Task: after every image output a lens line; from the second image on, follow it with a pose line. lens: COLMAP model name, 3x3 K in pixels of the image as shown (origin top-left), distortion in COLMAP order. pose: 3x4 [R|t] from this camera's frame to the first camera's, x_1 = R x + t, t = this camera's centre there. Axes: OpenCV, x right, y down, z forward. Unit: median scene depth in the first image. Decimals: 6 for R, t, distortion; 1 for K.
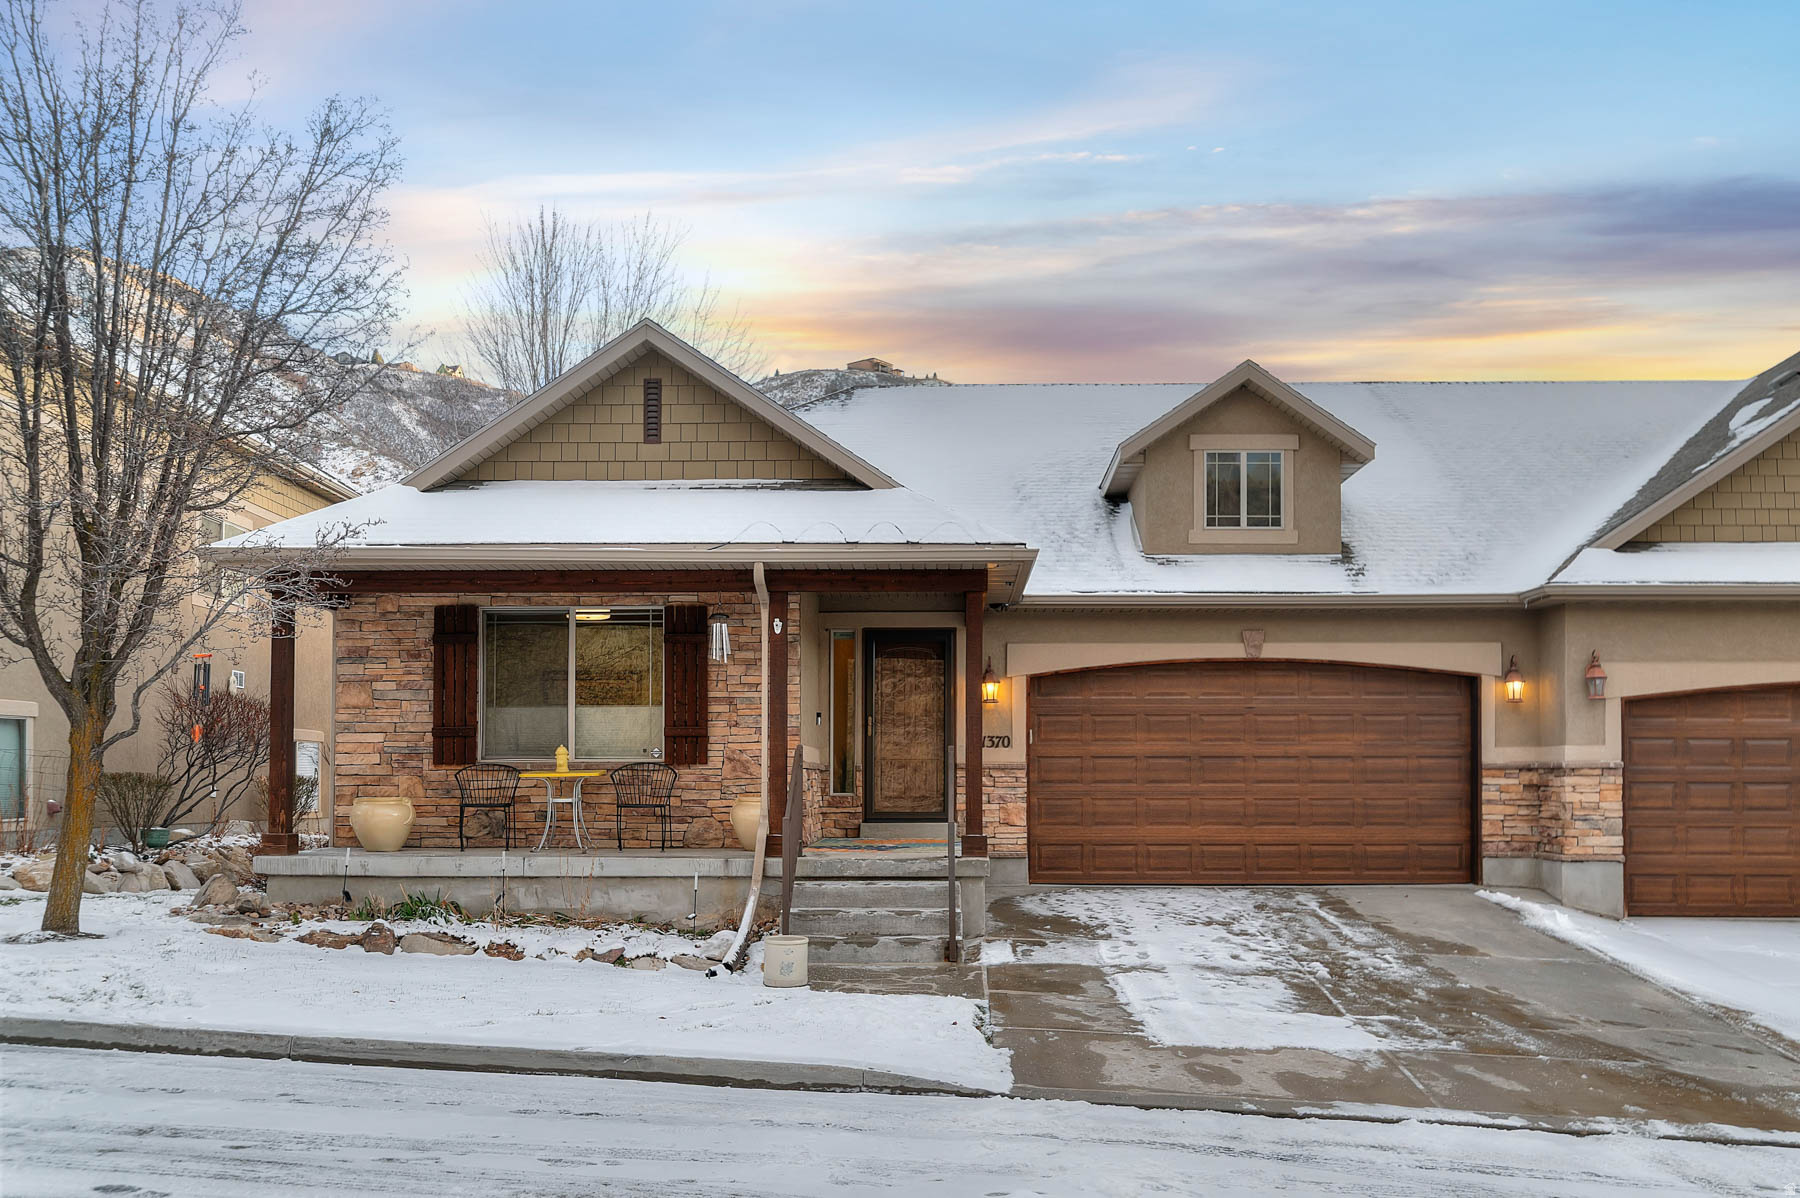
lens RADIAL K [[1444.5, 0, 900.4], [0, 1444.5, 599.8], [0, 0, 1]] dist [0.003131, -0.001243]
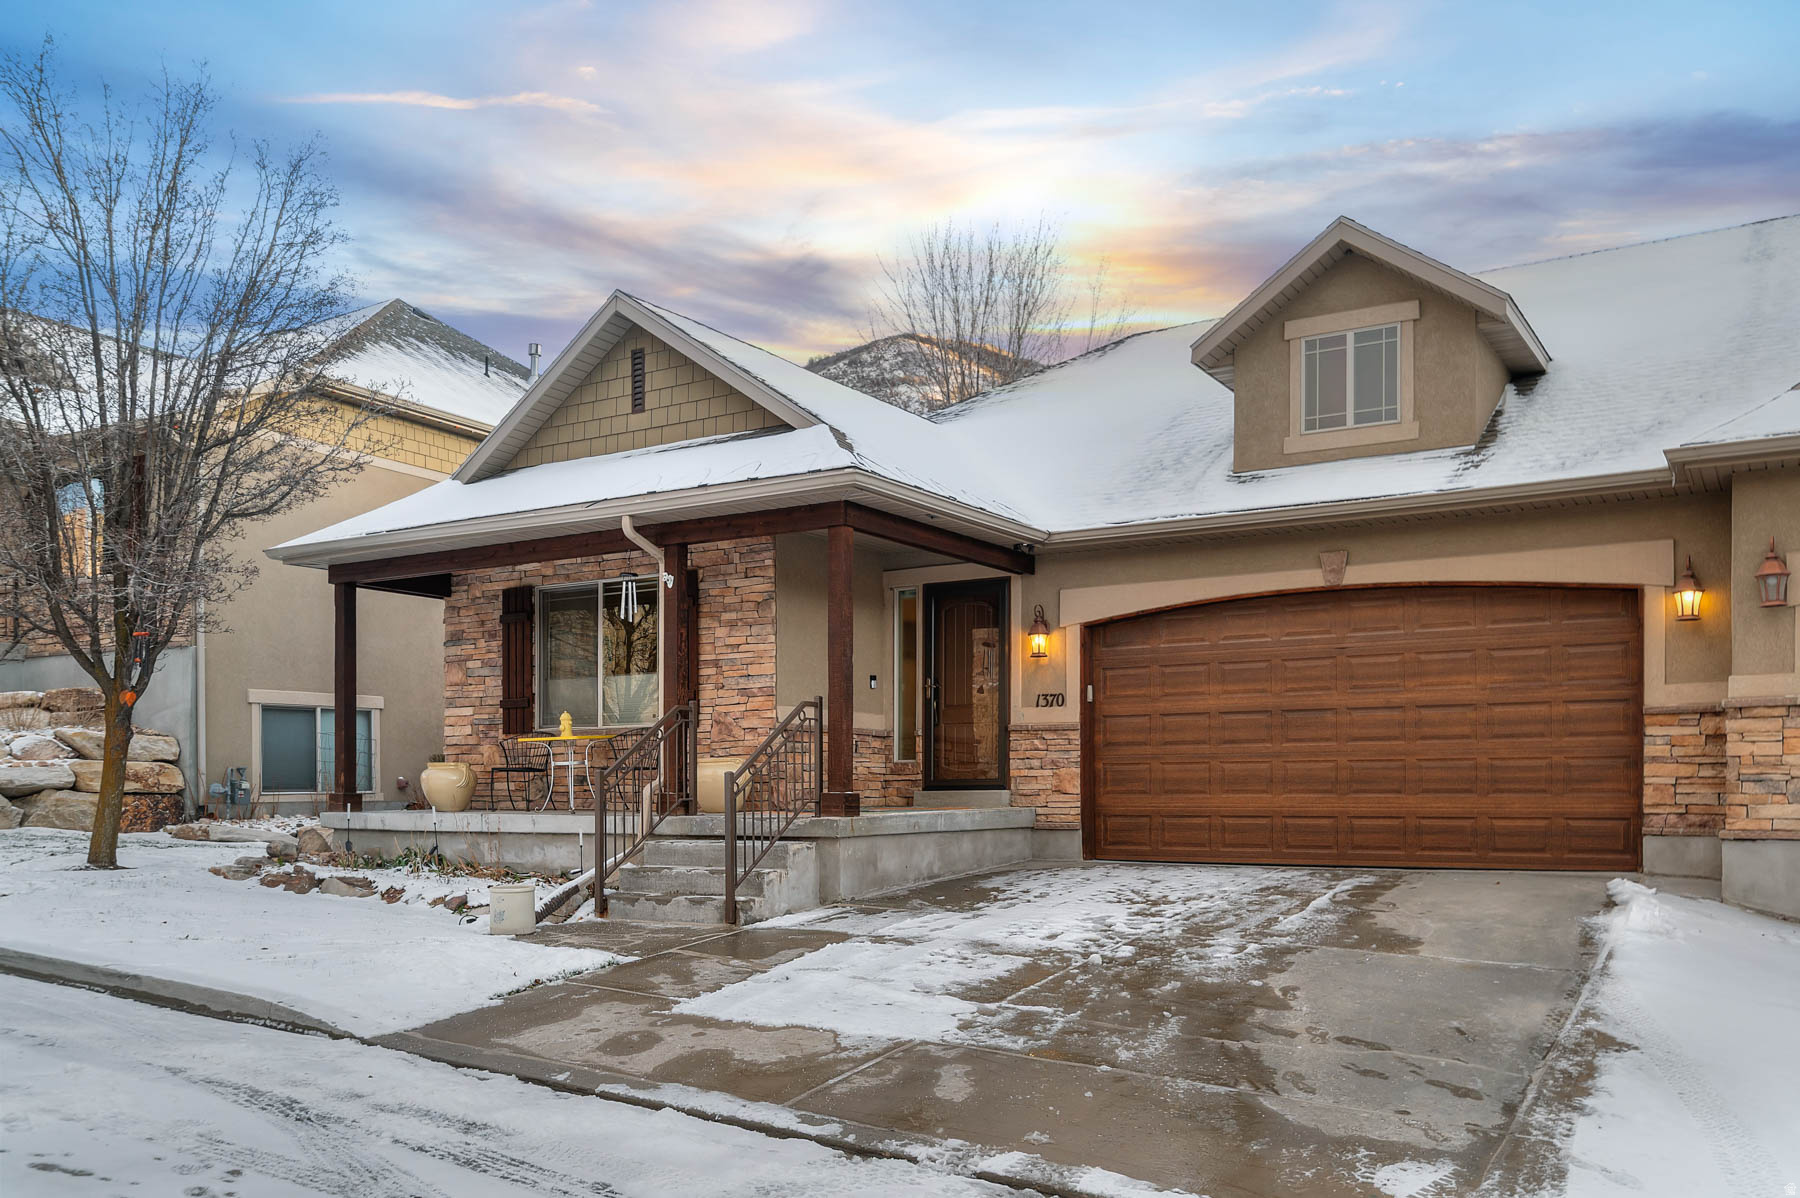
lens RADIAL K [[1427.3, 0, 899.9], [0, 1427.3, 647.7], [0, 0, 1]] dist [0.004307, -0.000637]
pose [[0.871711, -0.050166, -0.487447, 0.423794], [0.062741, 0.997985, 0.009492, 0.052606], [0.485988, -0.038858, 0.873101, 0.190001]]
